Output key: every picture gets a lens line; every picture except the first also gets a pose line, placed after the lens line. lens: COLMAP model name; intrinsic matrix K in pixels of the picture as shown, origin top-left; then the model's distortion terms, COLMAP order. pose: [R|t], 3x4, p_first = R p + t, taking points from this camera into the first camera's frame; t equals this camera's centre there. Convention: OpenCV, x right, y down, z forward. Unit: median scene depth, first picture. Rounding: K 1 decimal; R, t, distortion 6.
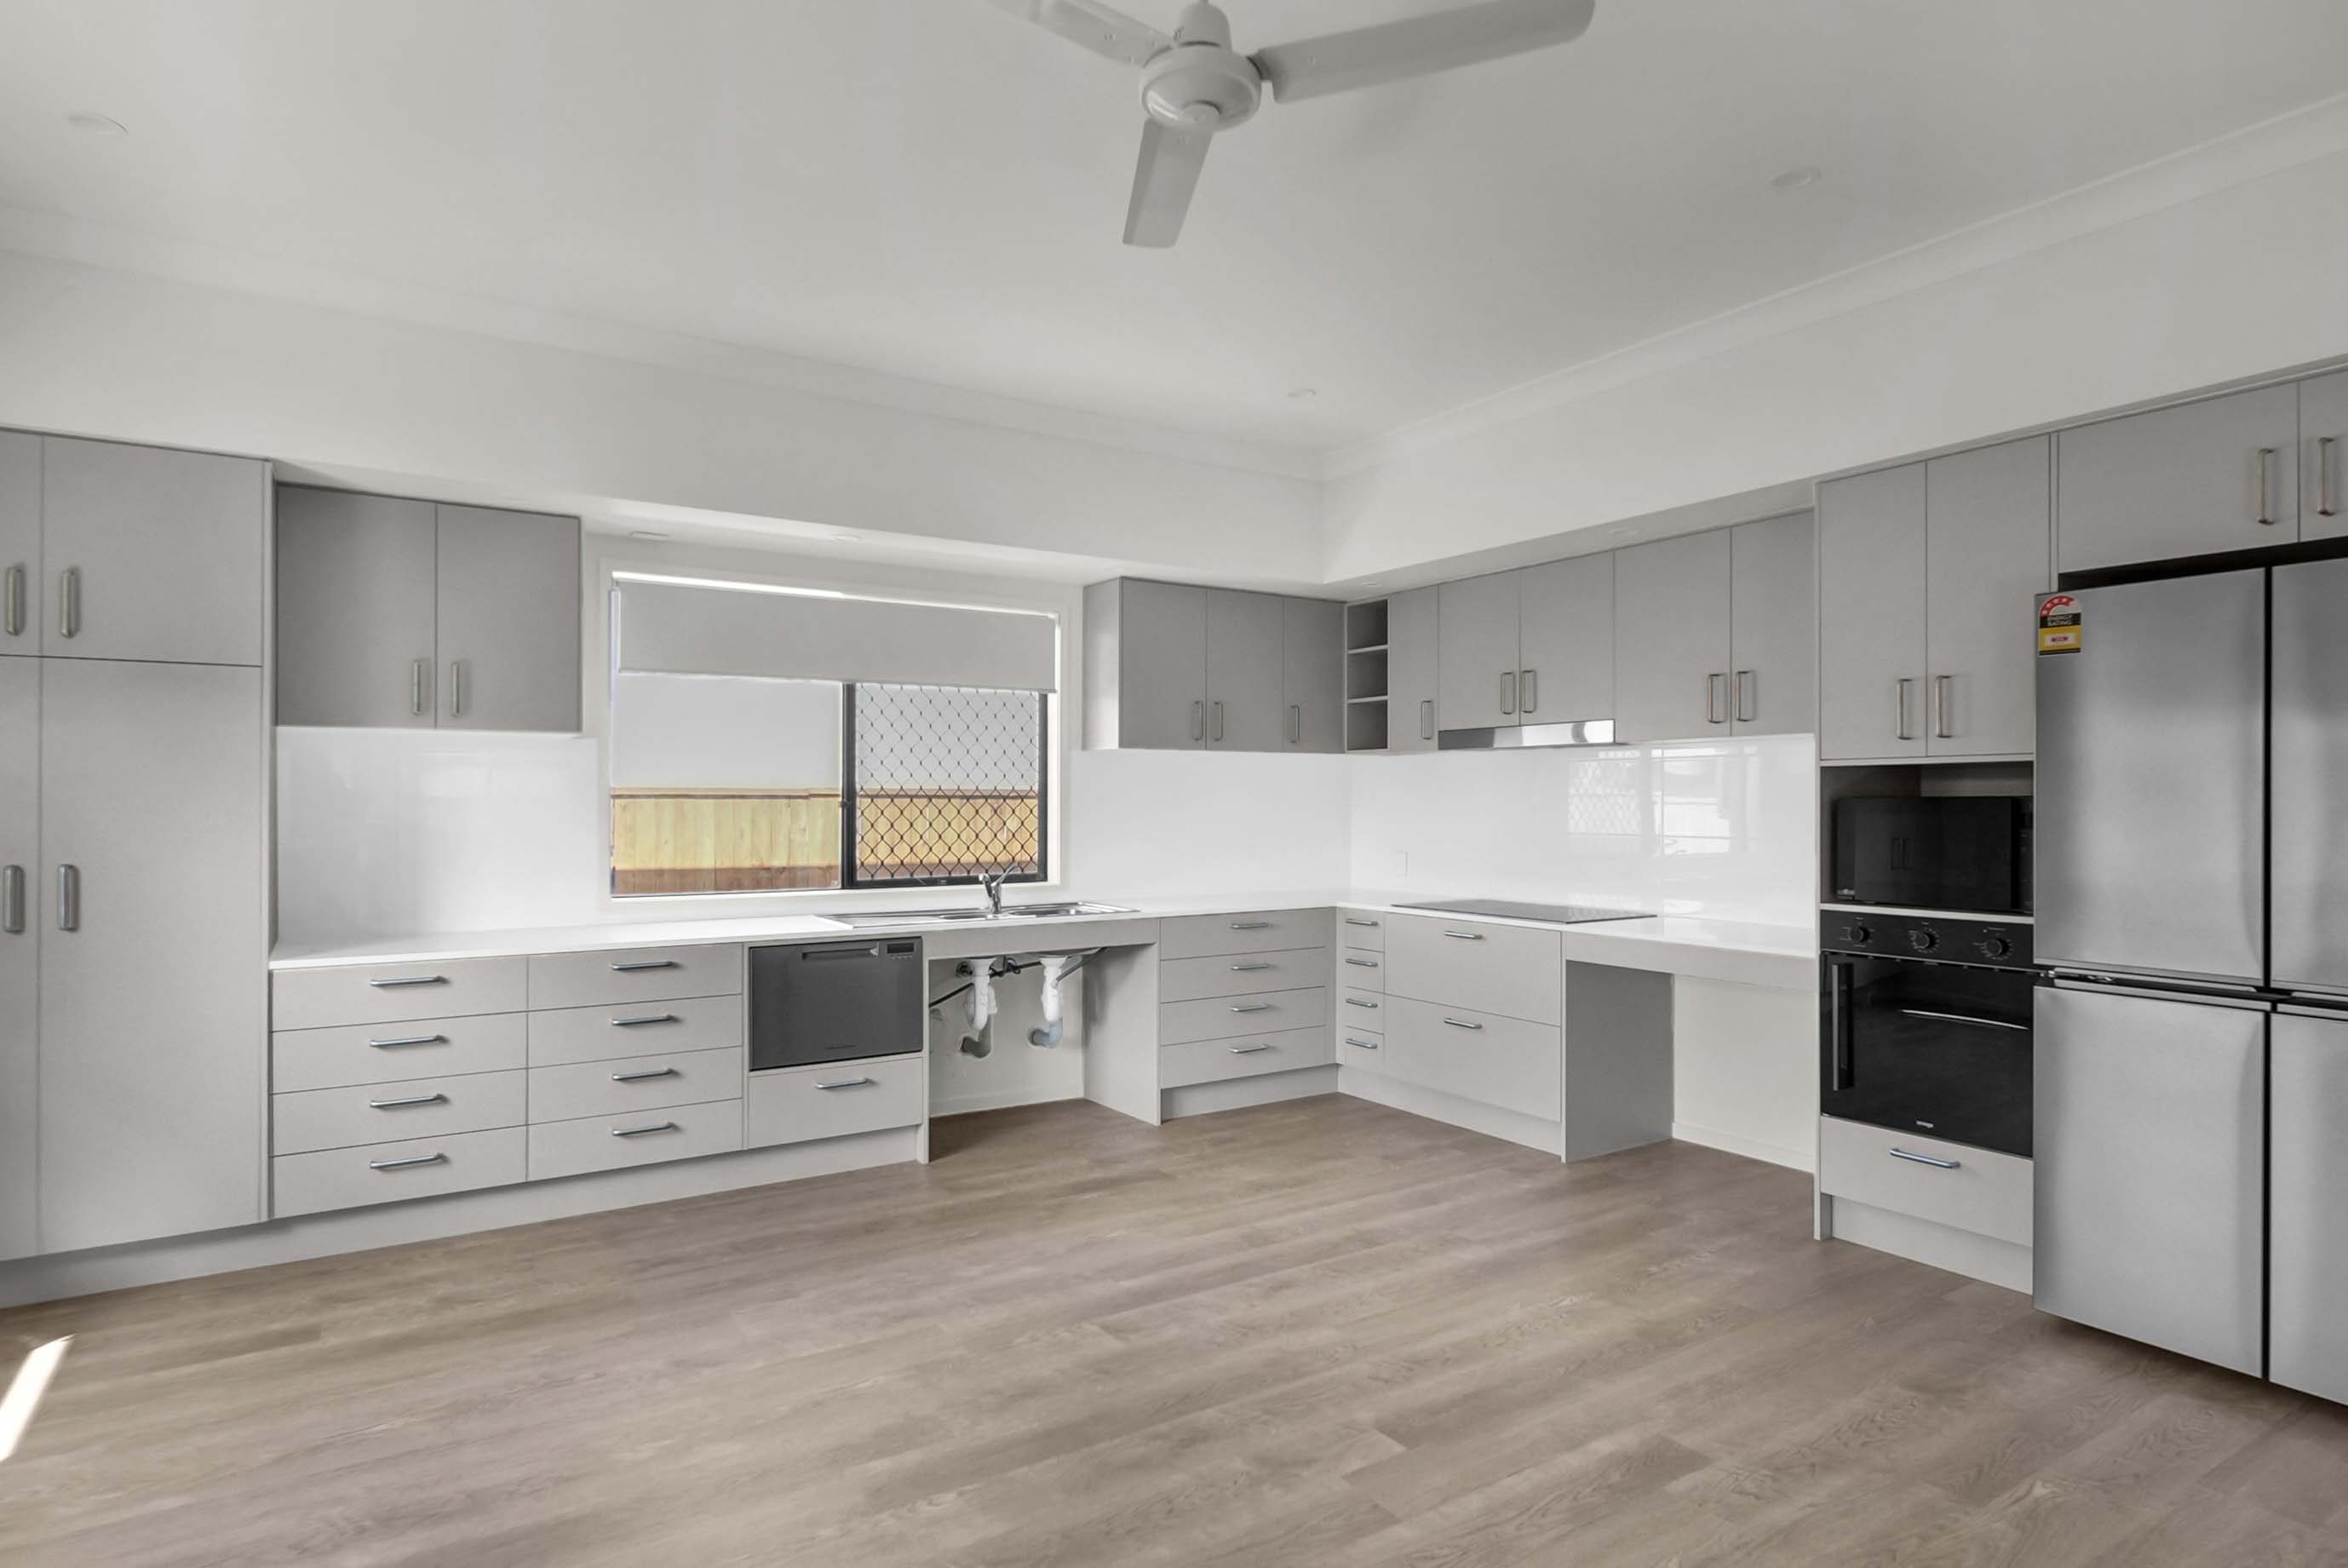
lens RADIAL K [[1291.8, 0, 1174.0], [0, 1291.8, 784.0], [0, 0, 1]] dist [0.000627, 0.000754]
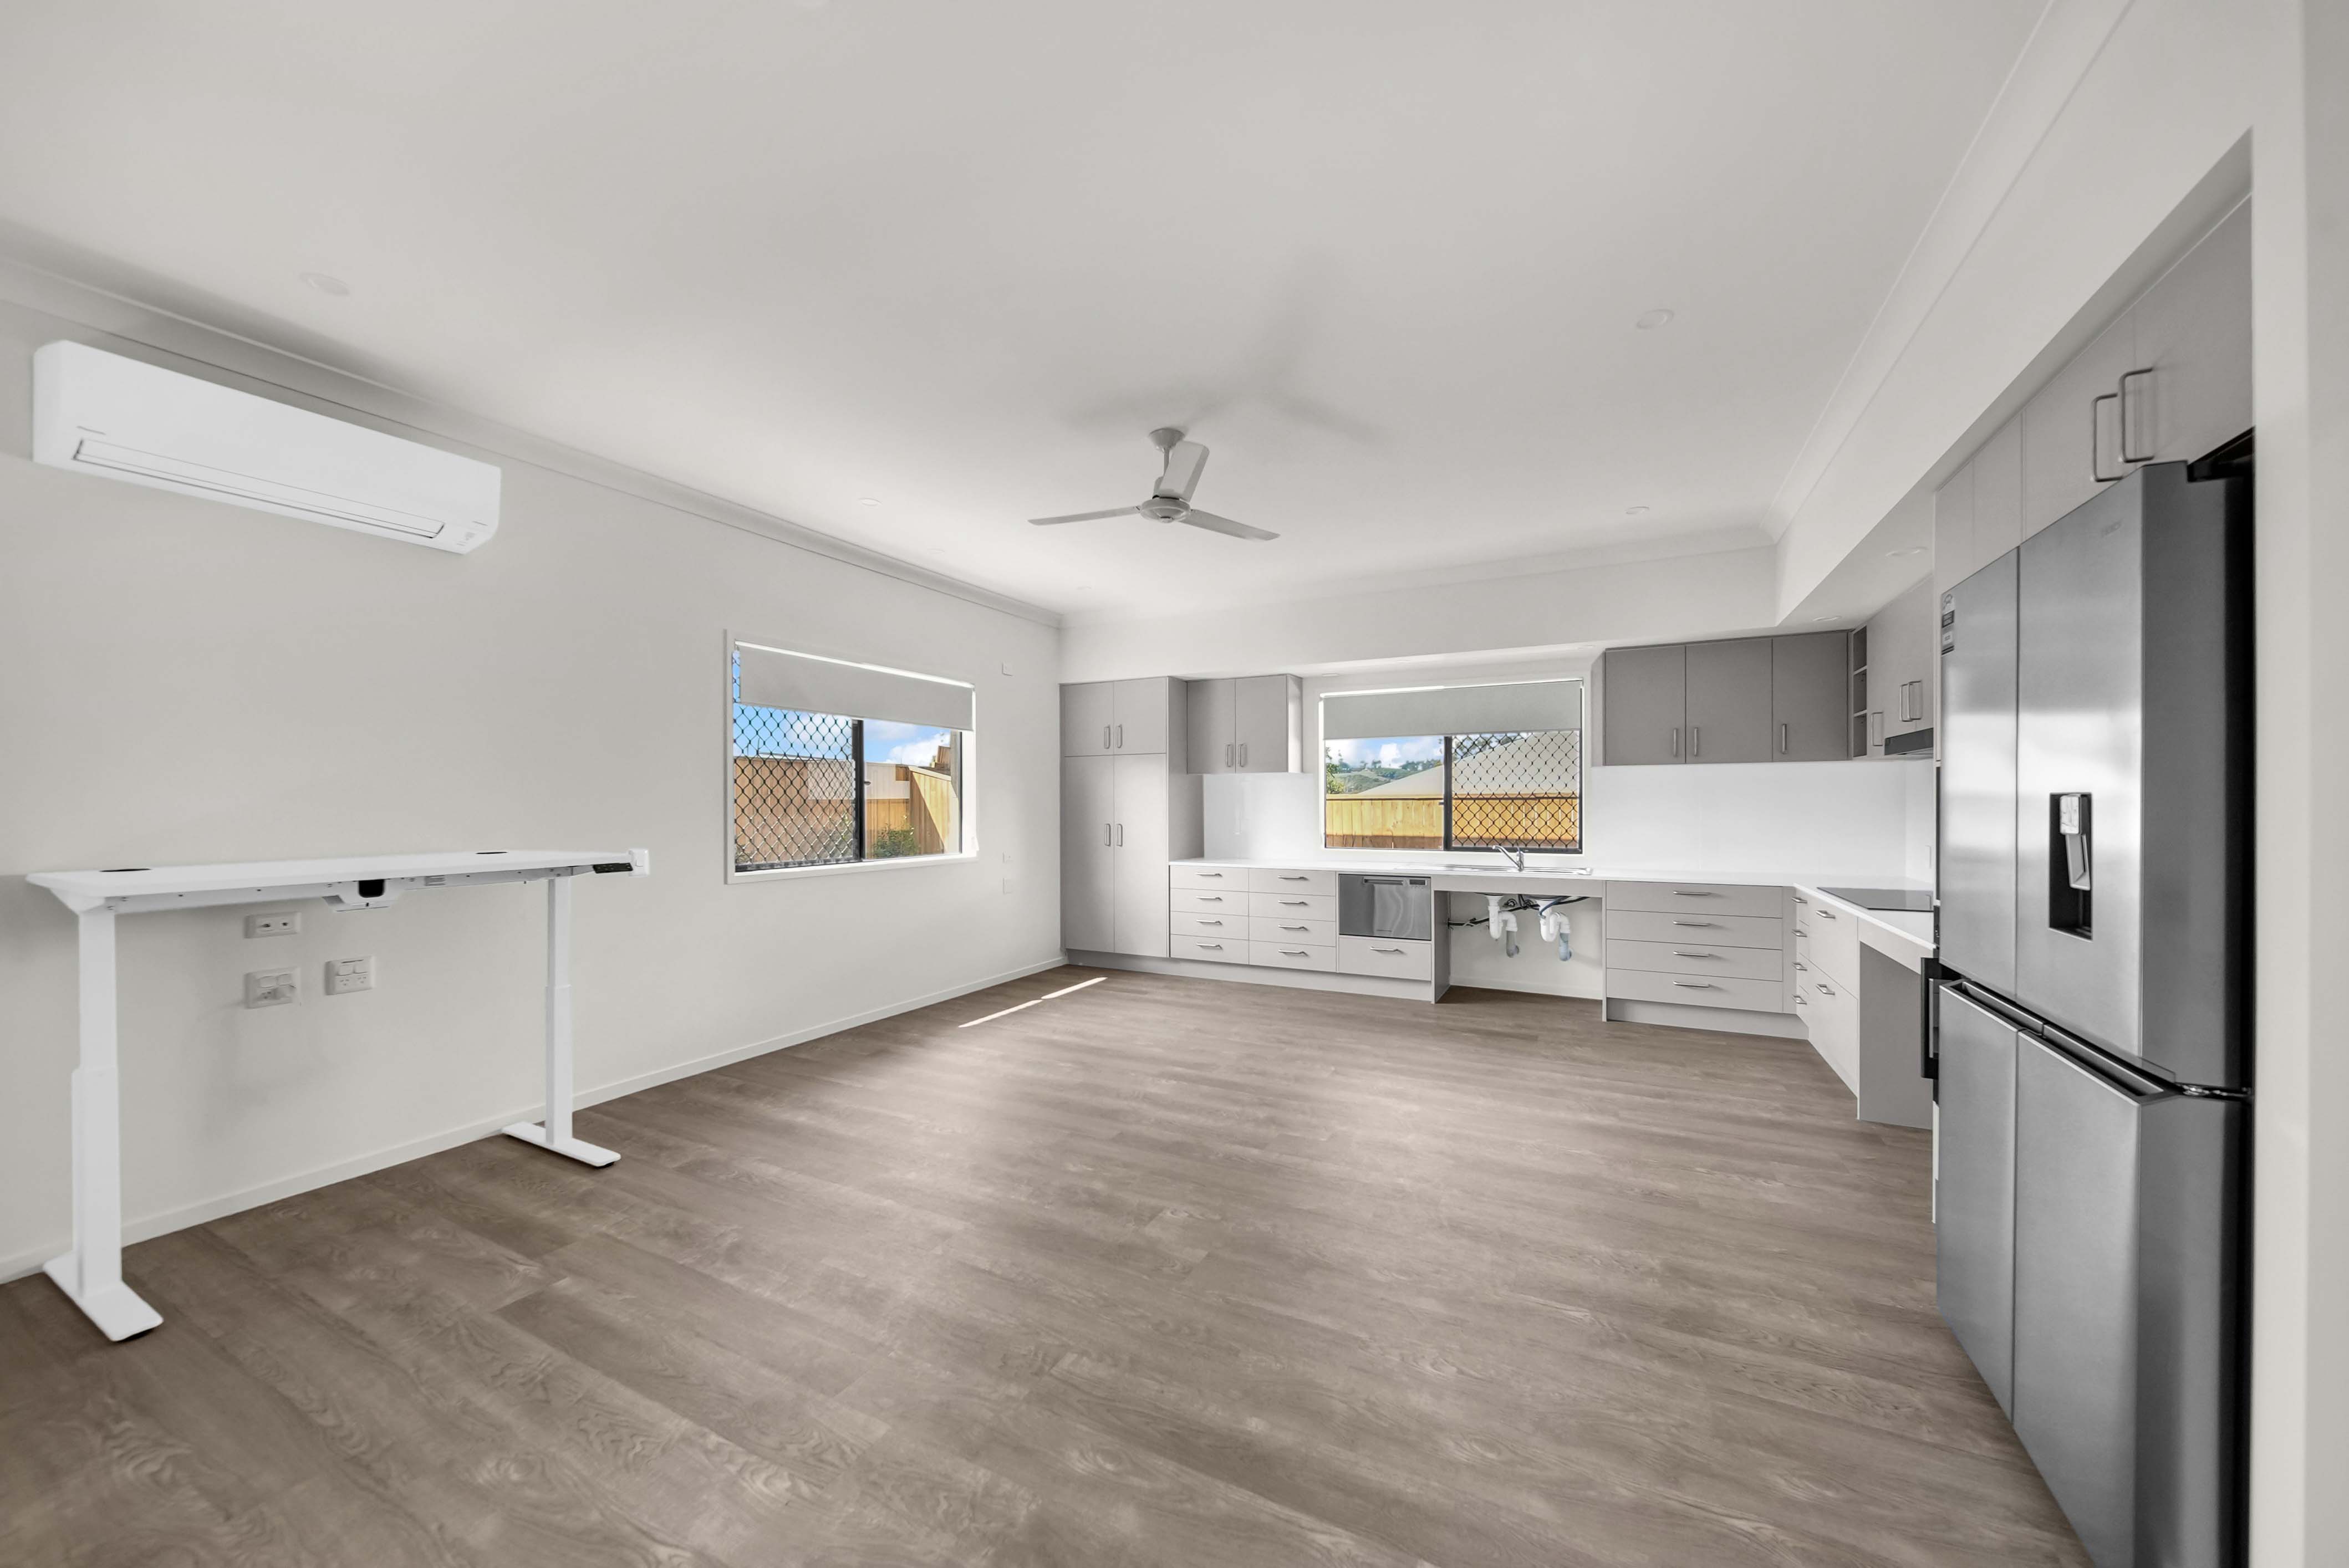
lens RADIAL K [[846.4, 0, 1163.8], [0, 846.4, 798.5], [0, 0, 1]] dist [-0.000360, -0.000384]
pose [[0.478719, -0.005061, -0.877954, 0.663908], [0.015148, 0.999882, 0.002496, 0.000066], [0.877838, -0.014493, 0.478739, 0.111335]]
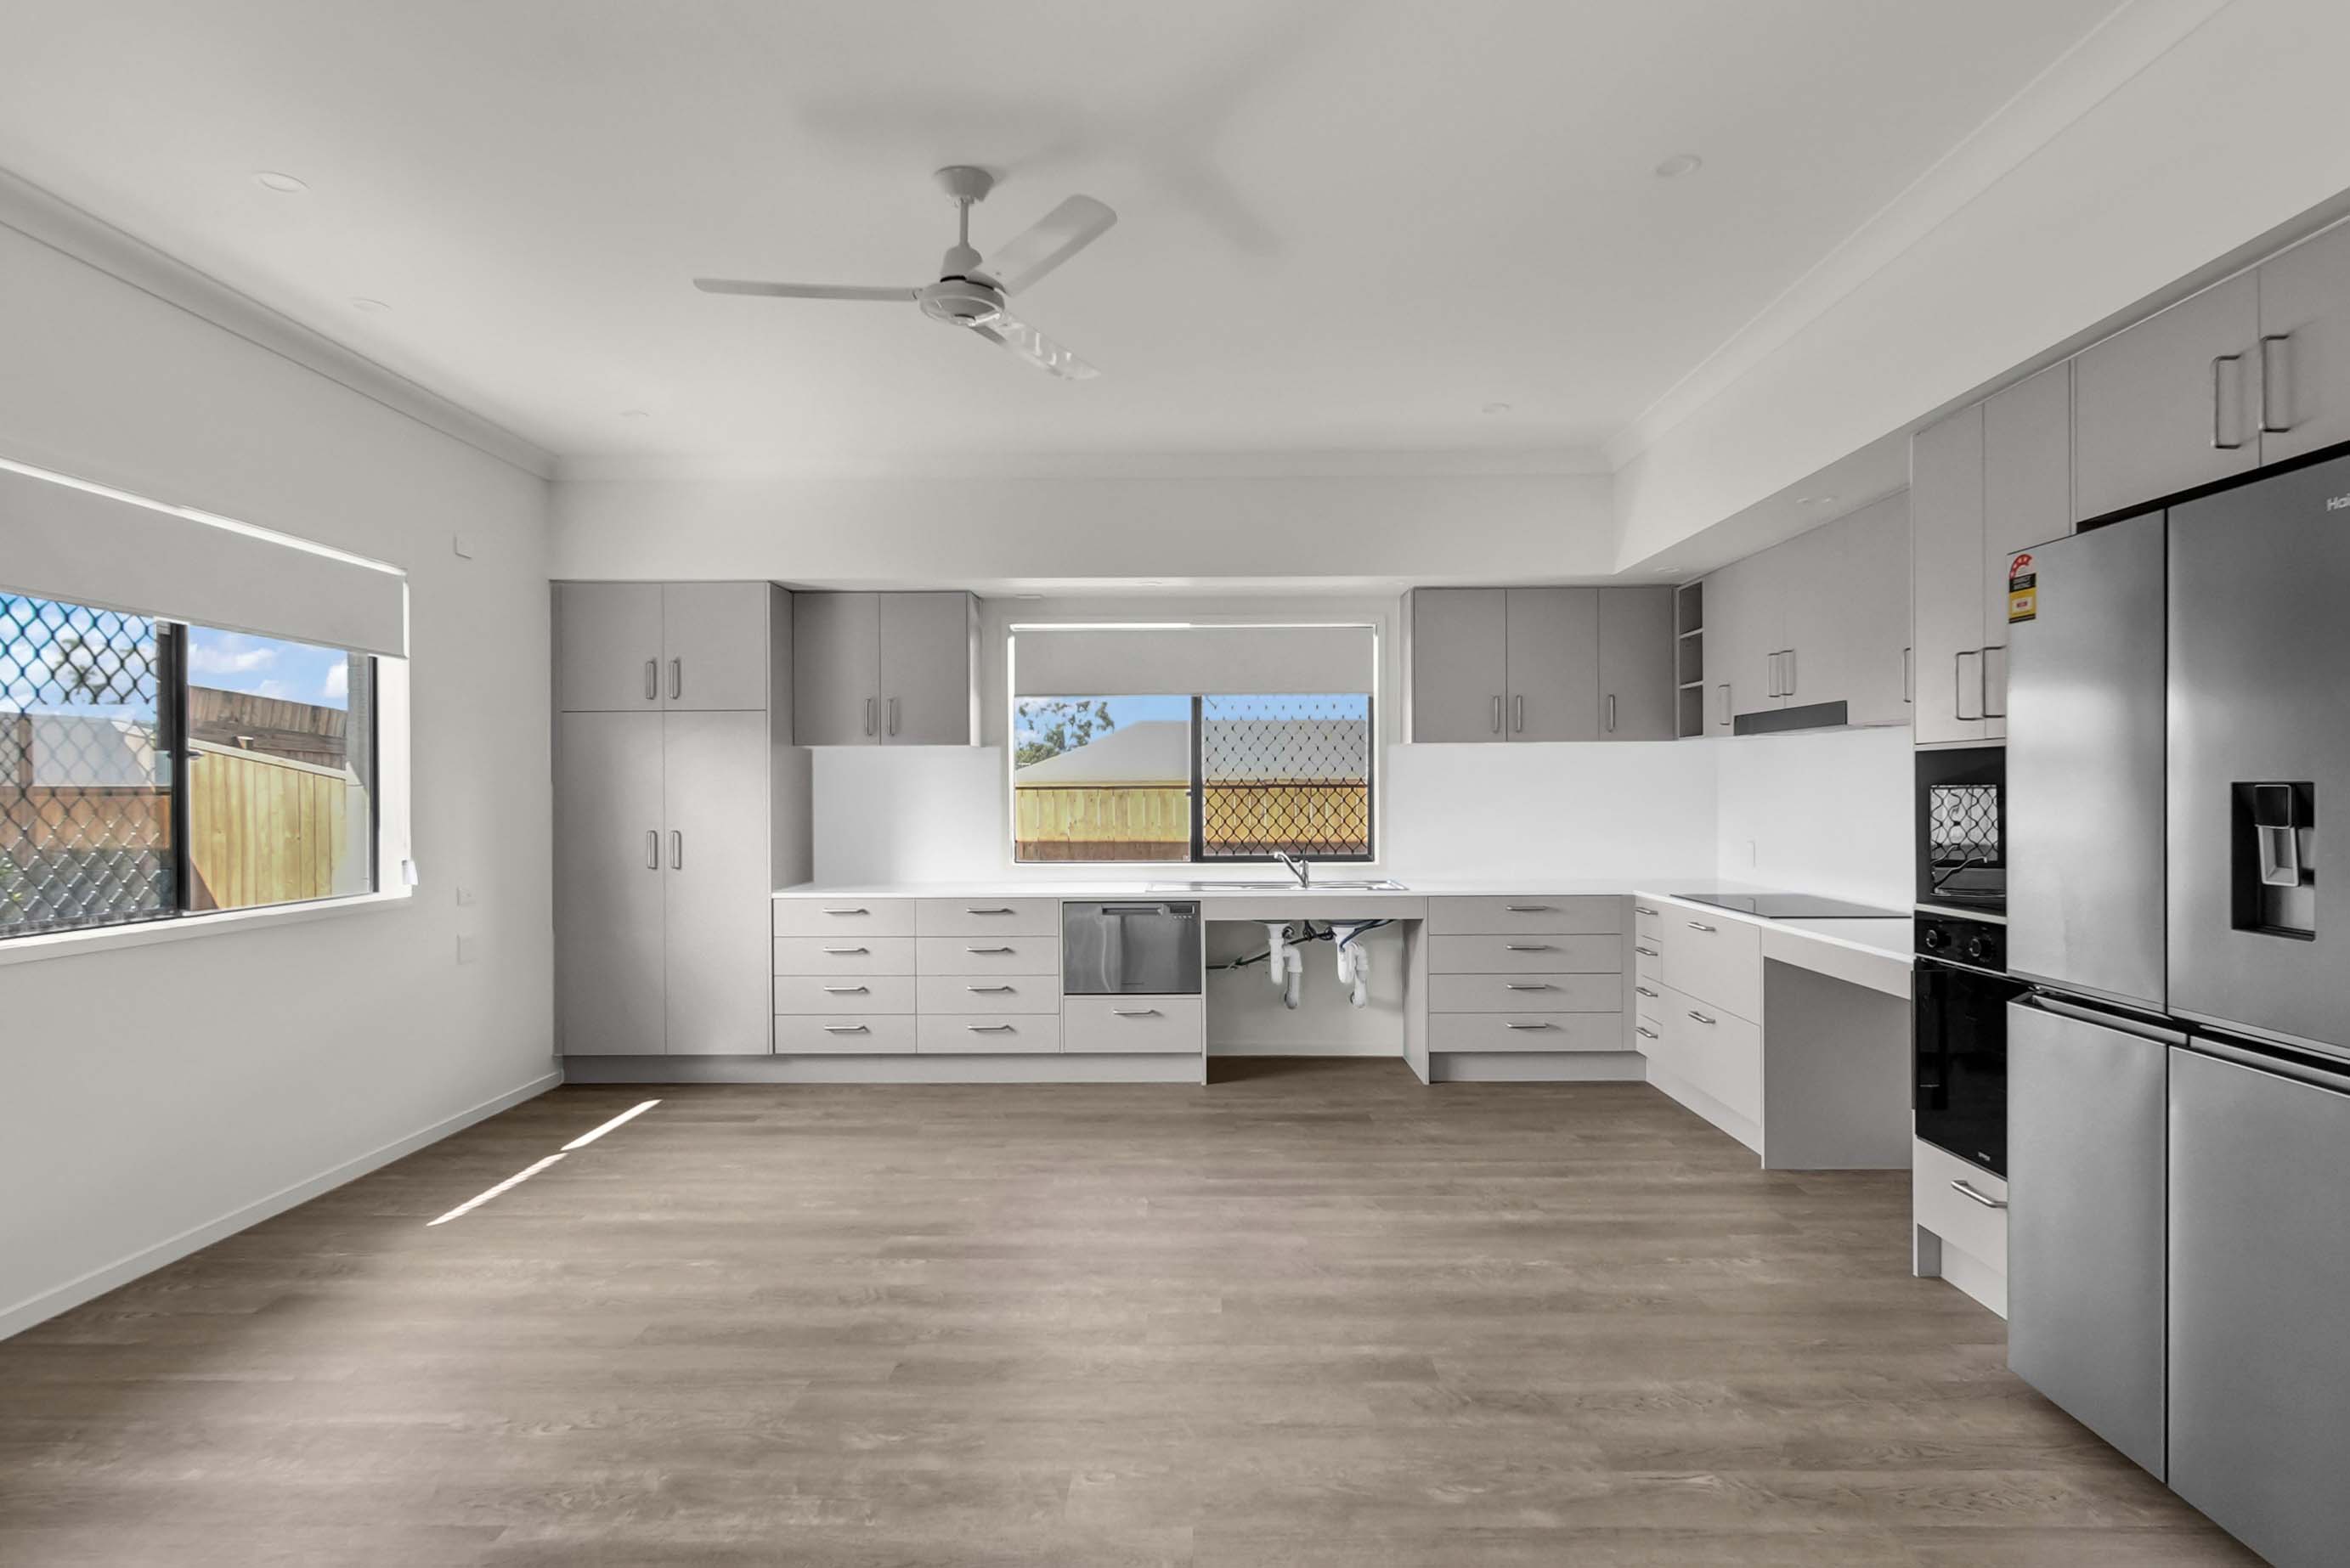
lens RADIAL K [[1281.1, 0, 1175.0], [0, 1281.1, 784.0], [0, 0, 1]] dist [-0.000323, 0.000539]
pose [[0.824245, -0.006084, -0.566200, 0.481143], [0.012286, 0.999899, 0.007142, -0.003140], [0.566100, -0.012844, 0.824237, -0.022738]]
